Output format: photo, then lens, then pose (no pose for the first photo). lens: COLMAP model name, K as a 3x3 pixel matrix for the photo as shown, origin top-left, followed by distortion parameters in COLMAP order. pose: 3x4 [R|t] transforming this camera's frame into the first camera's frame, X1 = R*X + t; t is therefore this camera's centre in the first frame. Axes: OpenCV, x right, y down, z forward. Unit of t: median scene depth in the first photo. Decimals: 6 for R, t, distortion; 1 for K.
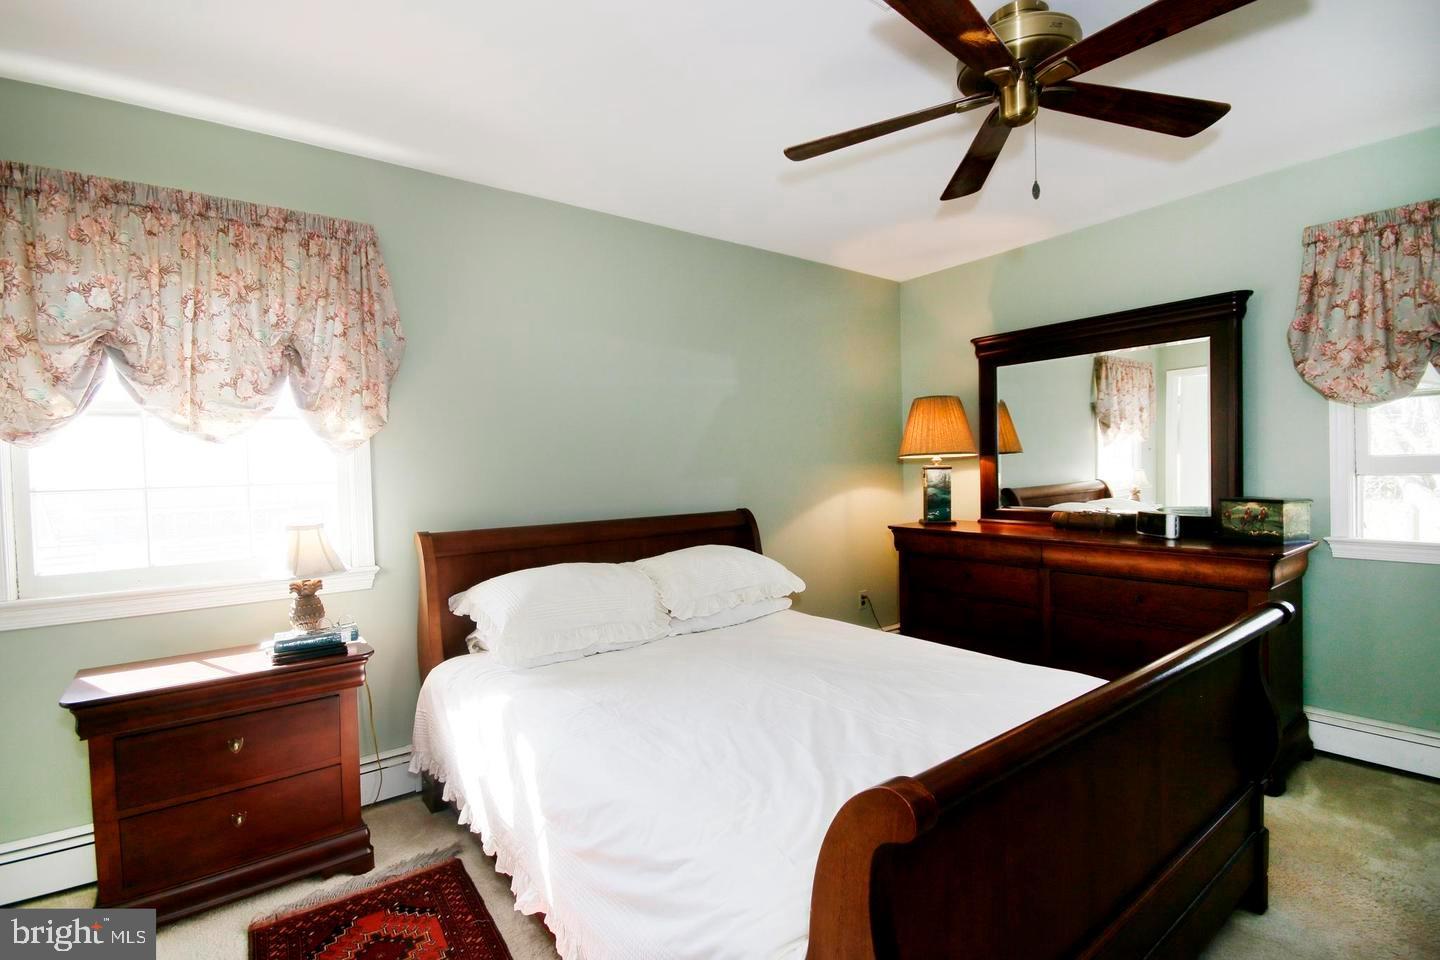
lens RADIAL K [[660.5, 0, 711.7], [0, 660.5, 483.4], [0, 0, 1]] dist [-0.002923, -0.000746]
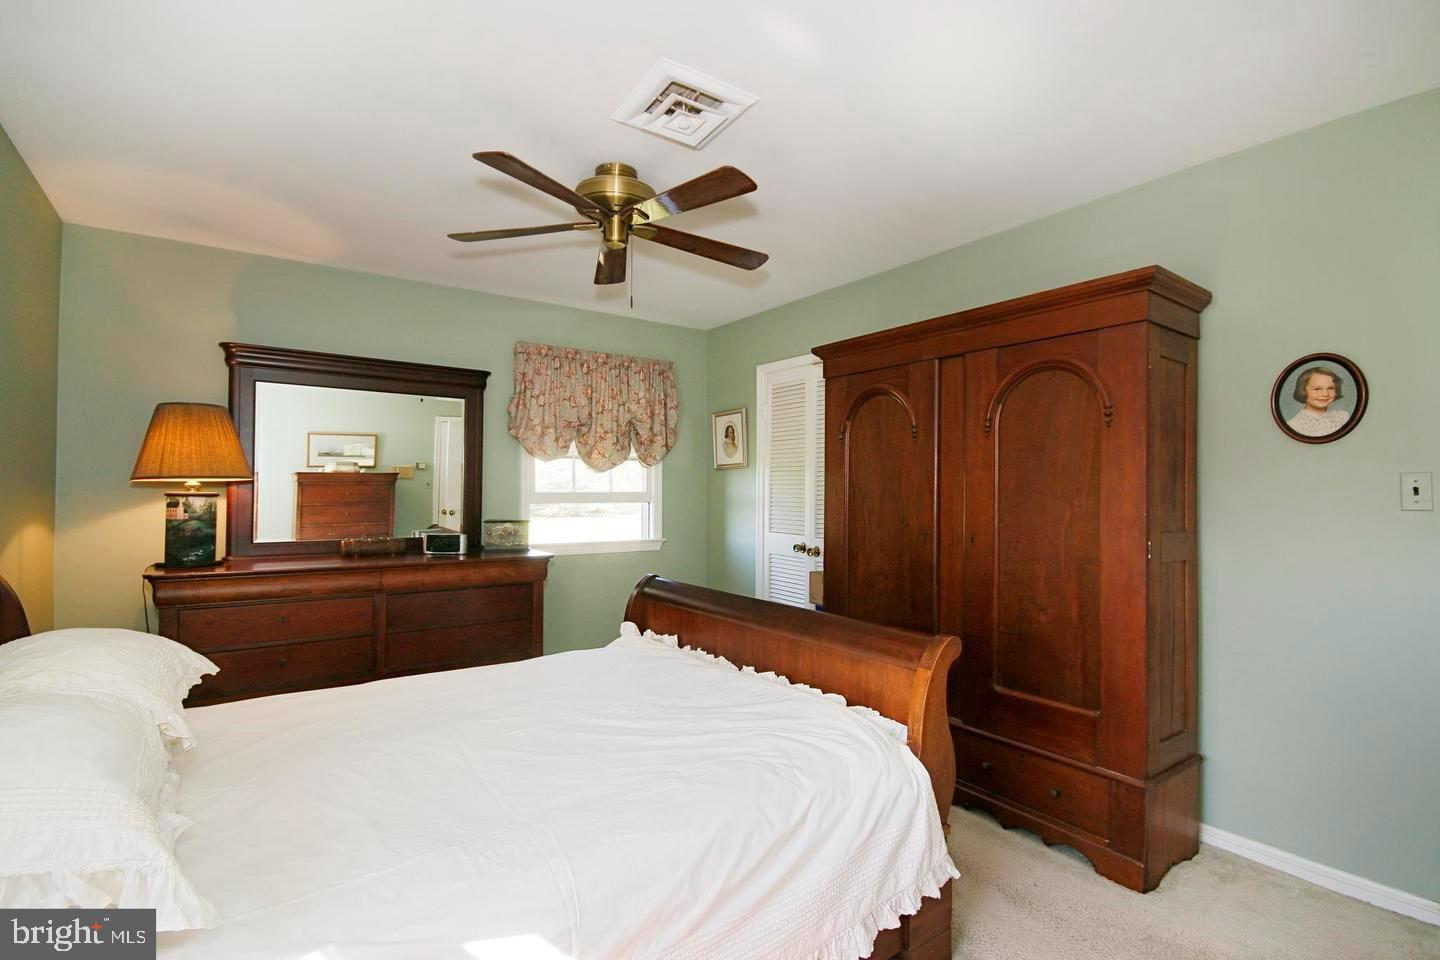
lens RADIAL K [[660.5, 0, 711.7], [0, 660.5, 483.4], [0, 0, 1]] dist [-0.002923, -0.000746]
pose [[0.043679, 0.036006, 0.998397, -0.624788], [0.018628, 0.999147, -0.036848, 0.004694], [-0.998872, 0.020208, 0.042971, 0.527580]]
